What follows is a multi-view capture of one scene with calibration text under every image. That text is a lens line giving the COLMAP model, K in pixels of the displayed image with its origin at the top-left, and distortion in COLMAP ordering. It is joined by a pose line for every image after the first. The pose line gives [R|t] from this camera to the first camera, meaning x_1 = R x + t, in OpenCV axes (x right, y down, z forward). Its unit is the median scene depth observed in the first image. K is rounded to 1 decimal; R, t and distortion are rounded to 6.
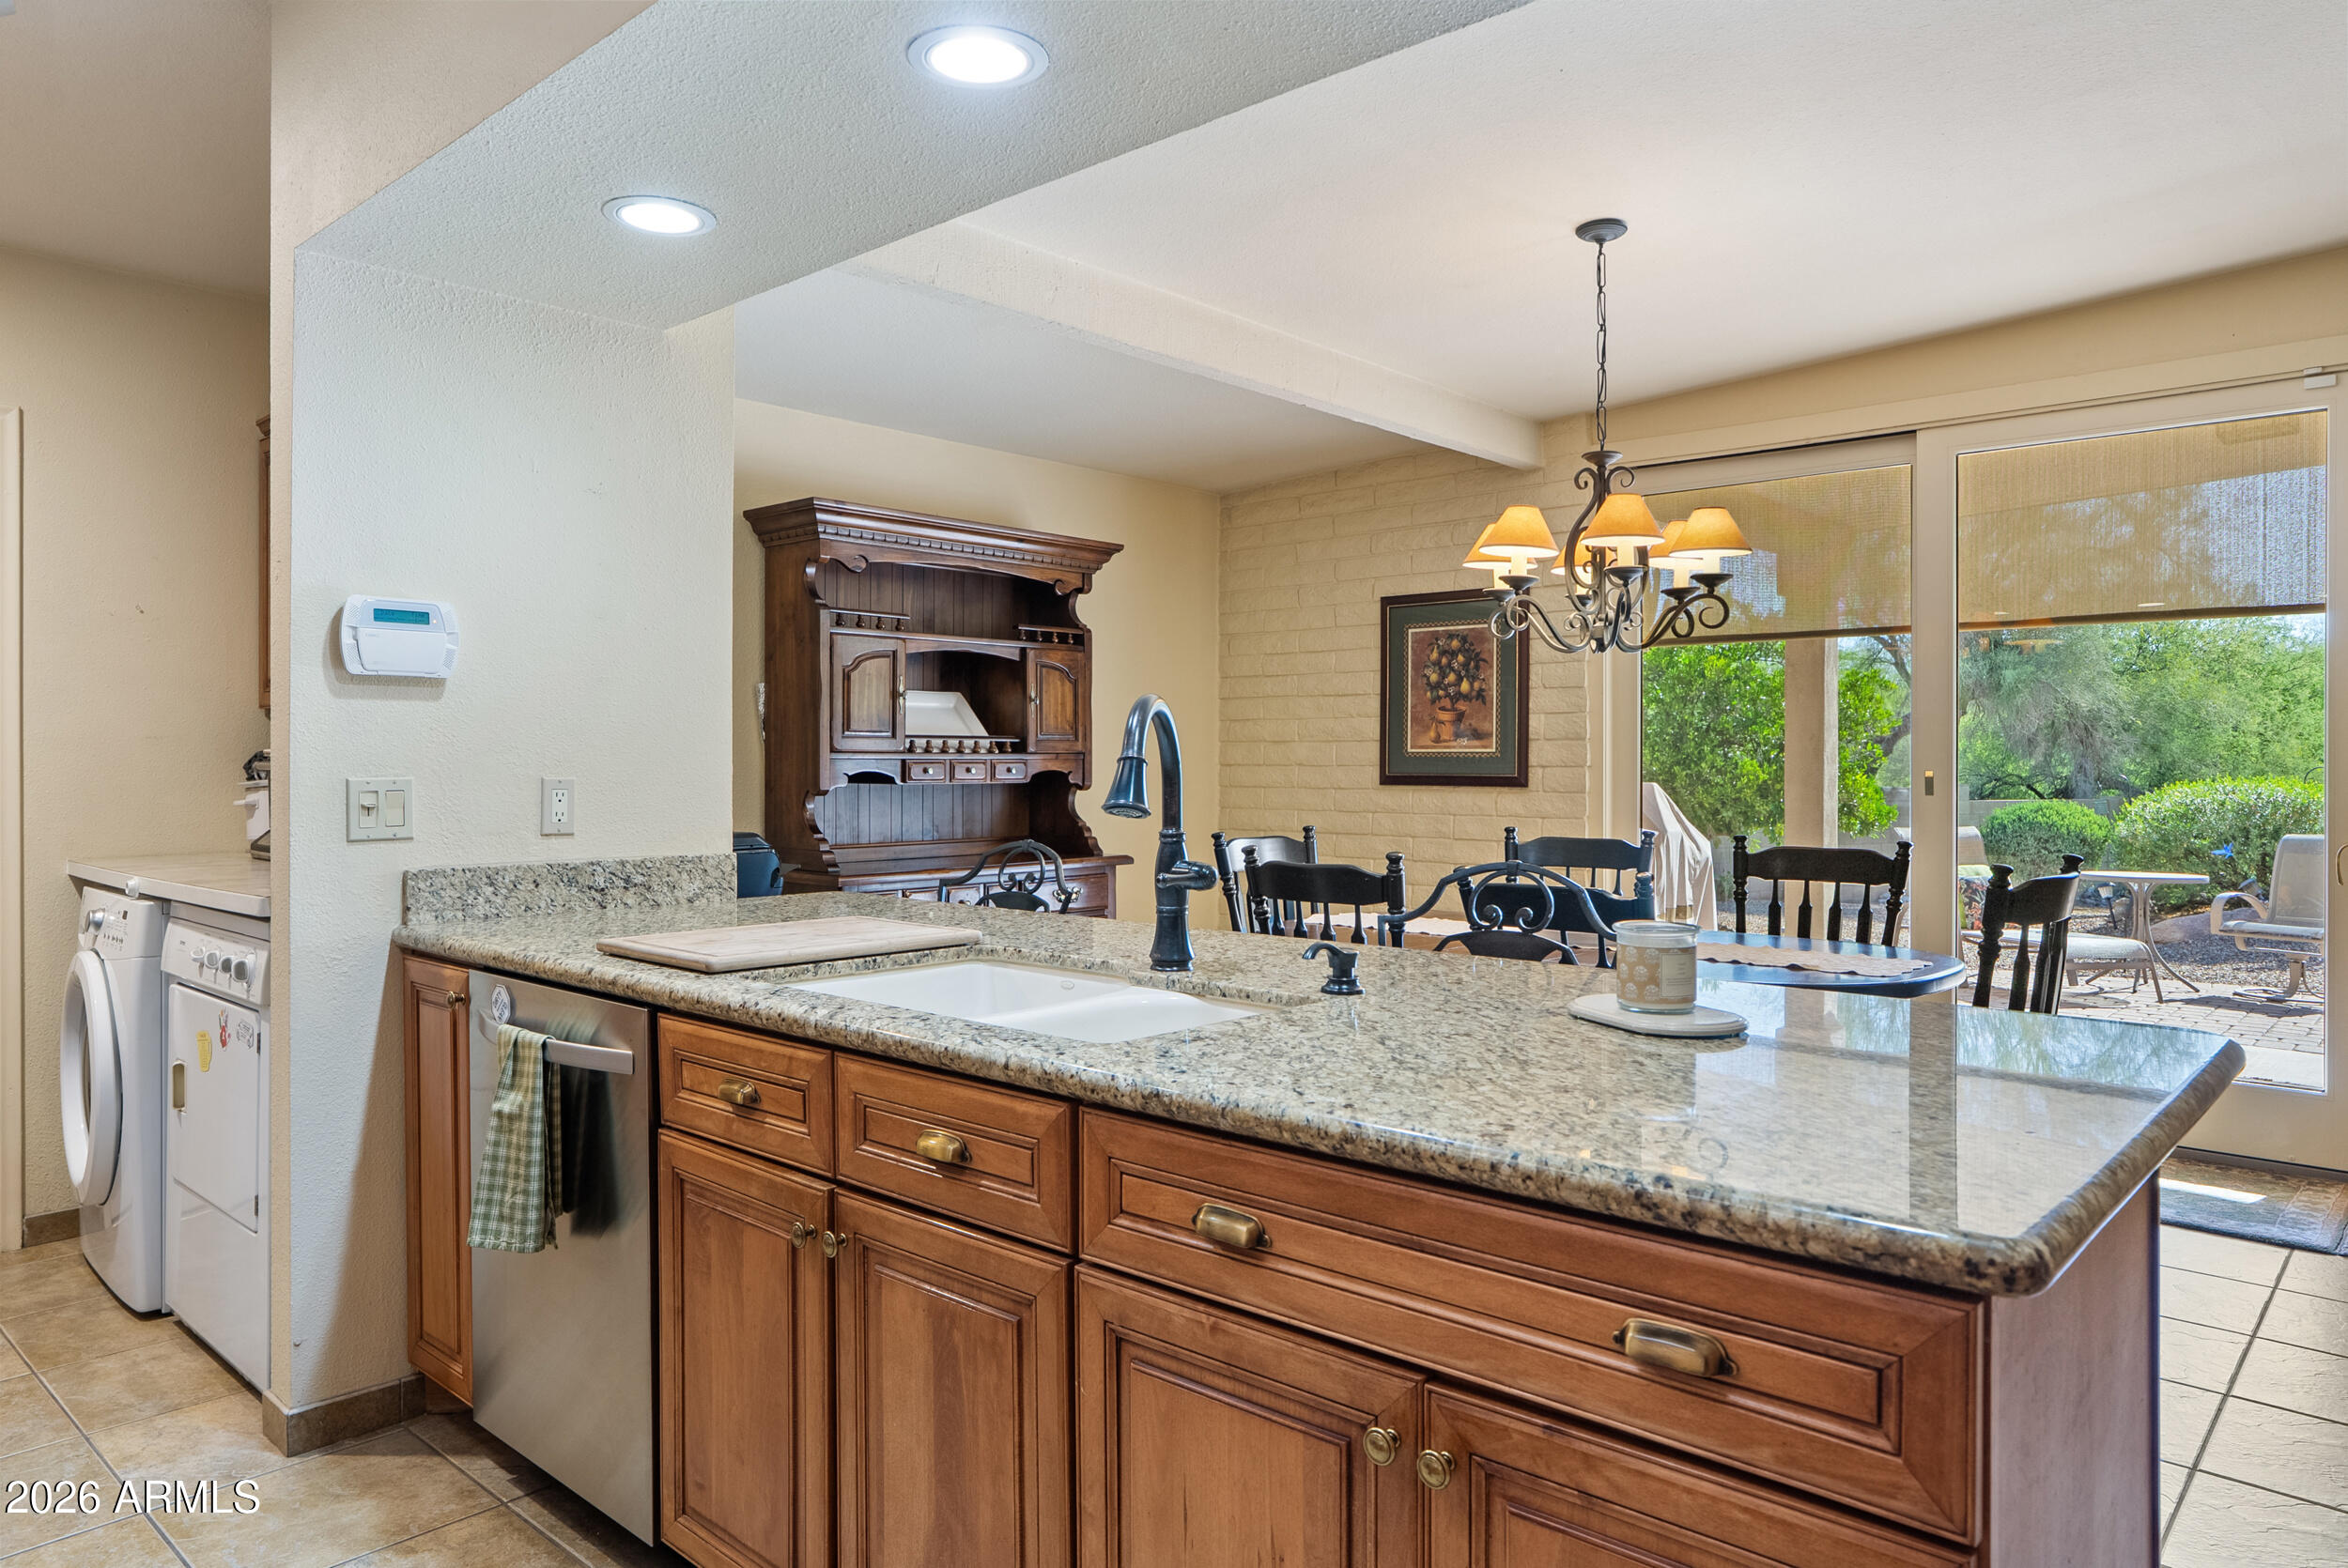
lens RADIAL K [[1491.1, 0, 1177.4], [0, 1491.1, 775.7], [0, 0, 1]] dist [-0.021034, 0.003033]
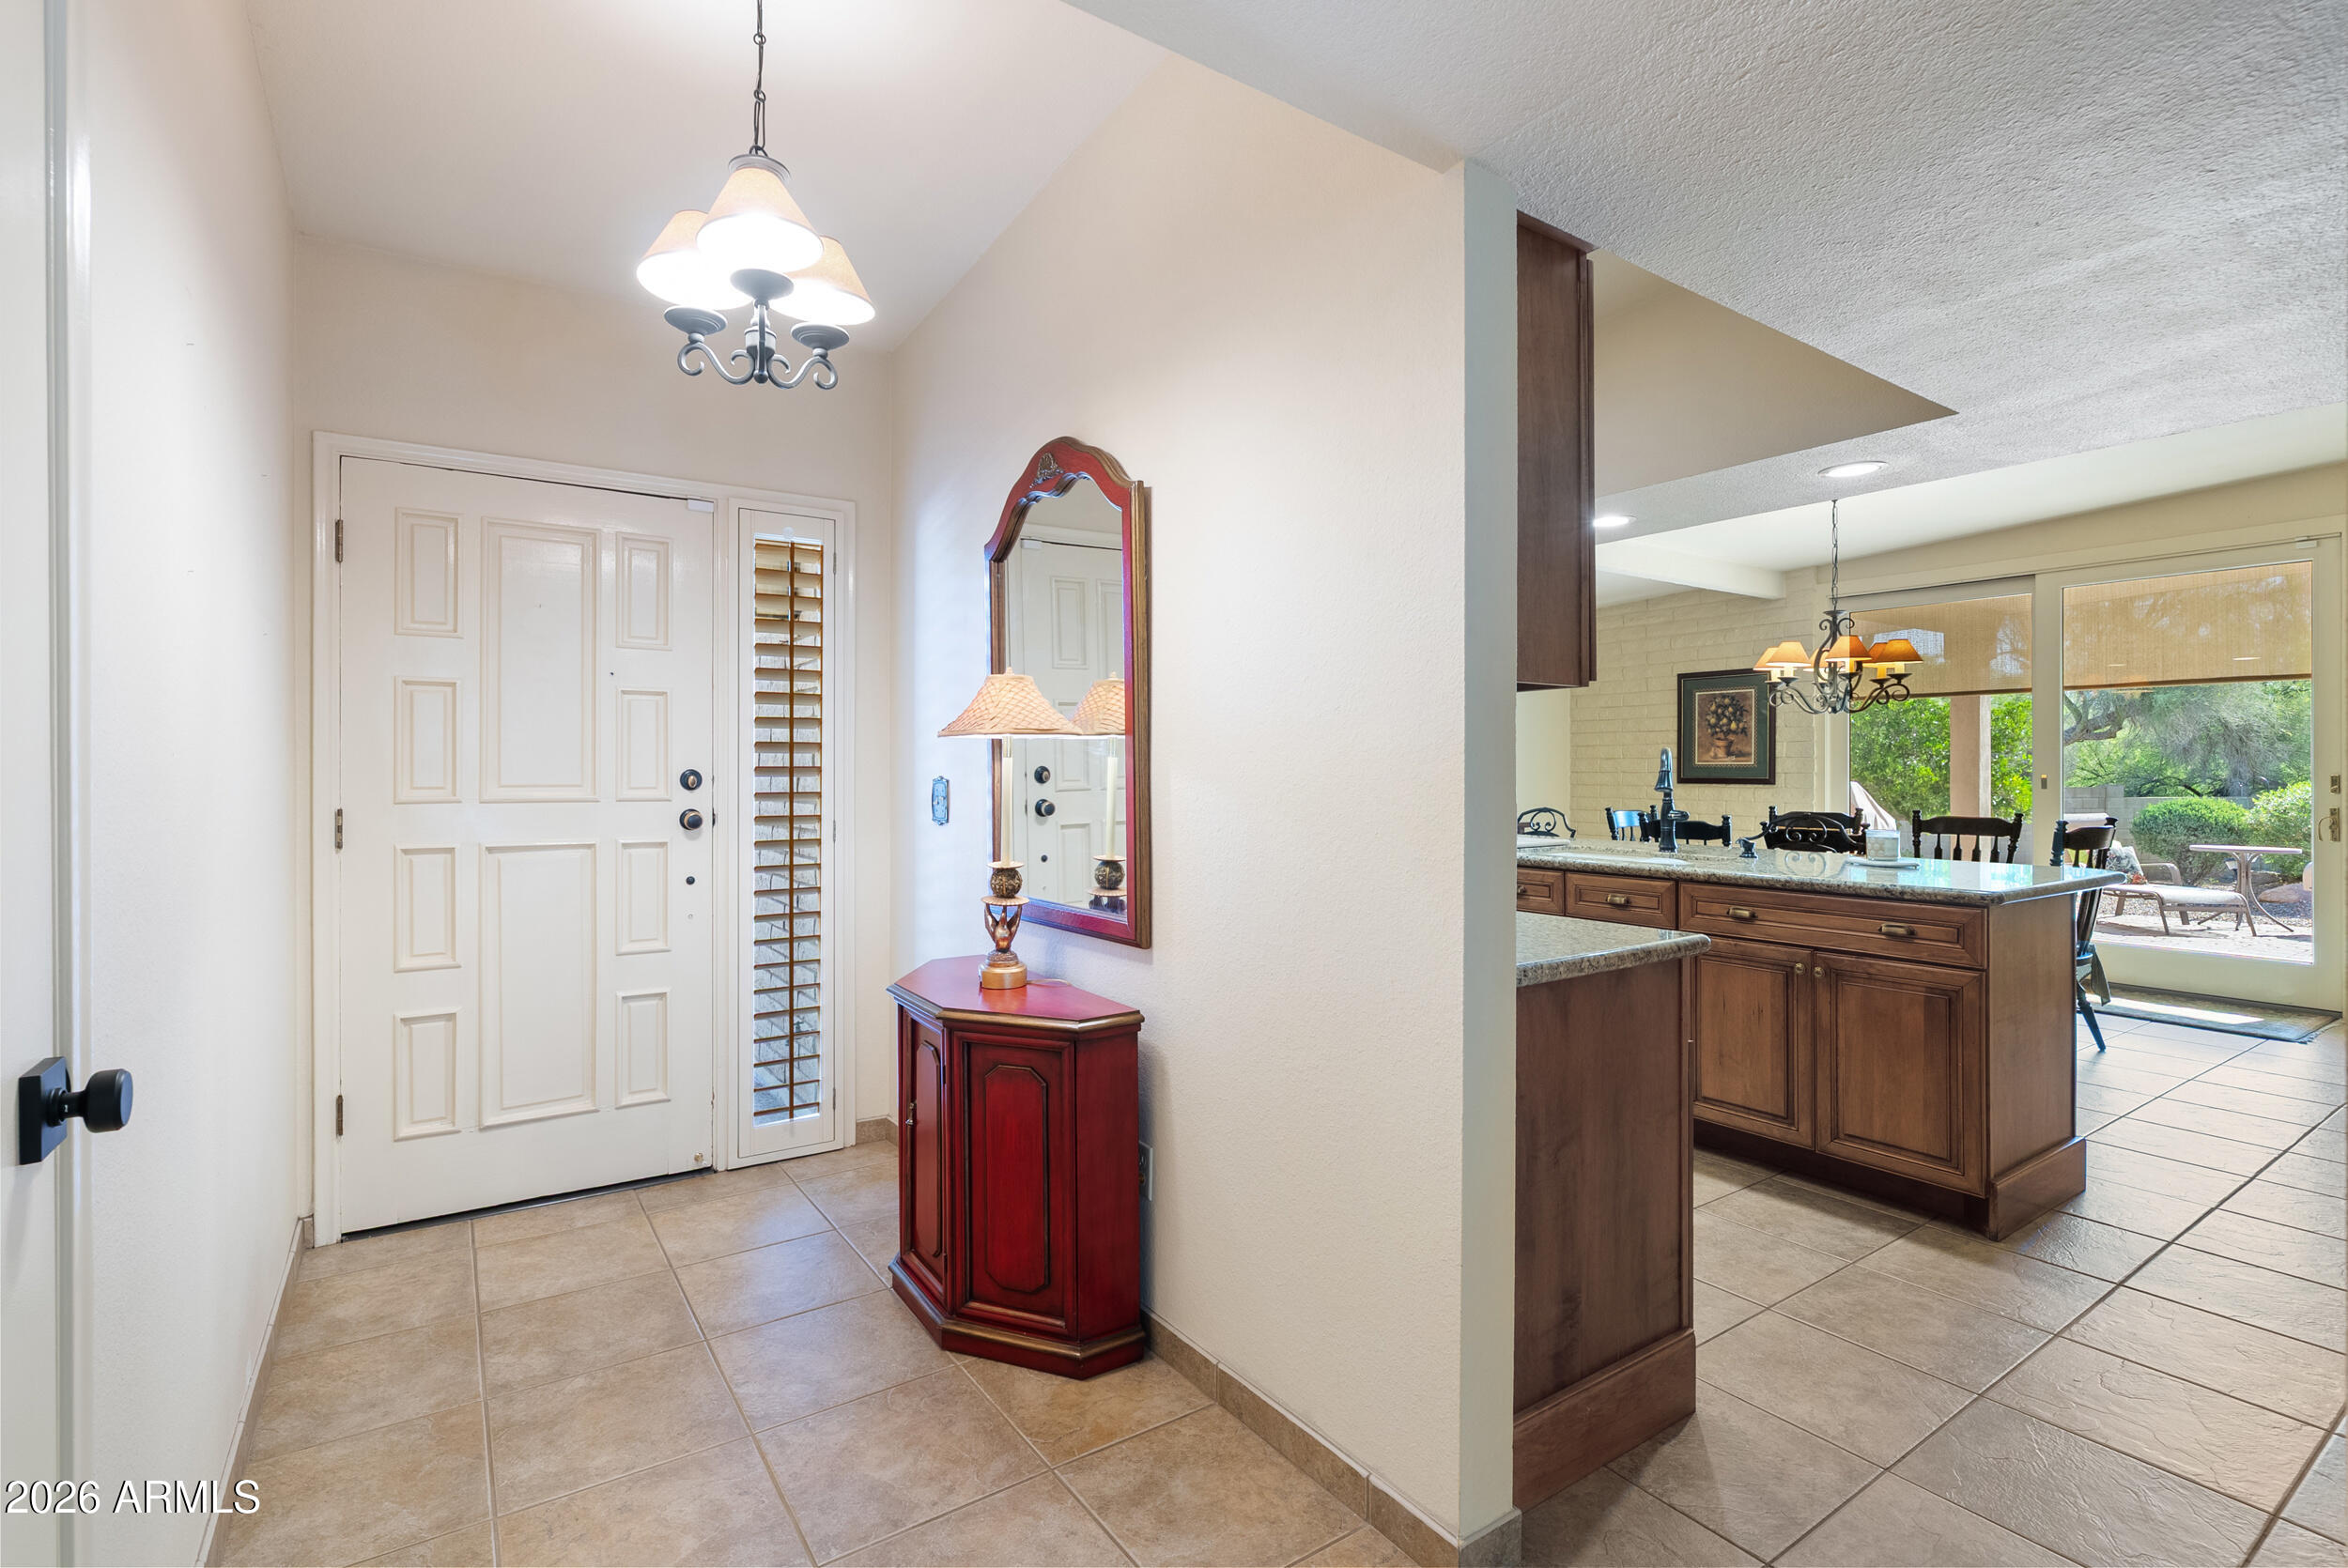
lens RADIAL K [[1076.8, 0, 1161.8], [0, 1076.8, 776.9], [0, 0, 1]] dist [-0.009080, 0.001202]
pose [[0.968493, -0.002353, -0.249030, -0.144322], [0.001710, 0.999995, -0.002799, 0.001077], [0.249035, 0.002285, 0.968492, -0.382179]]
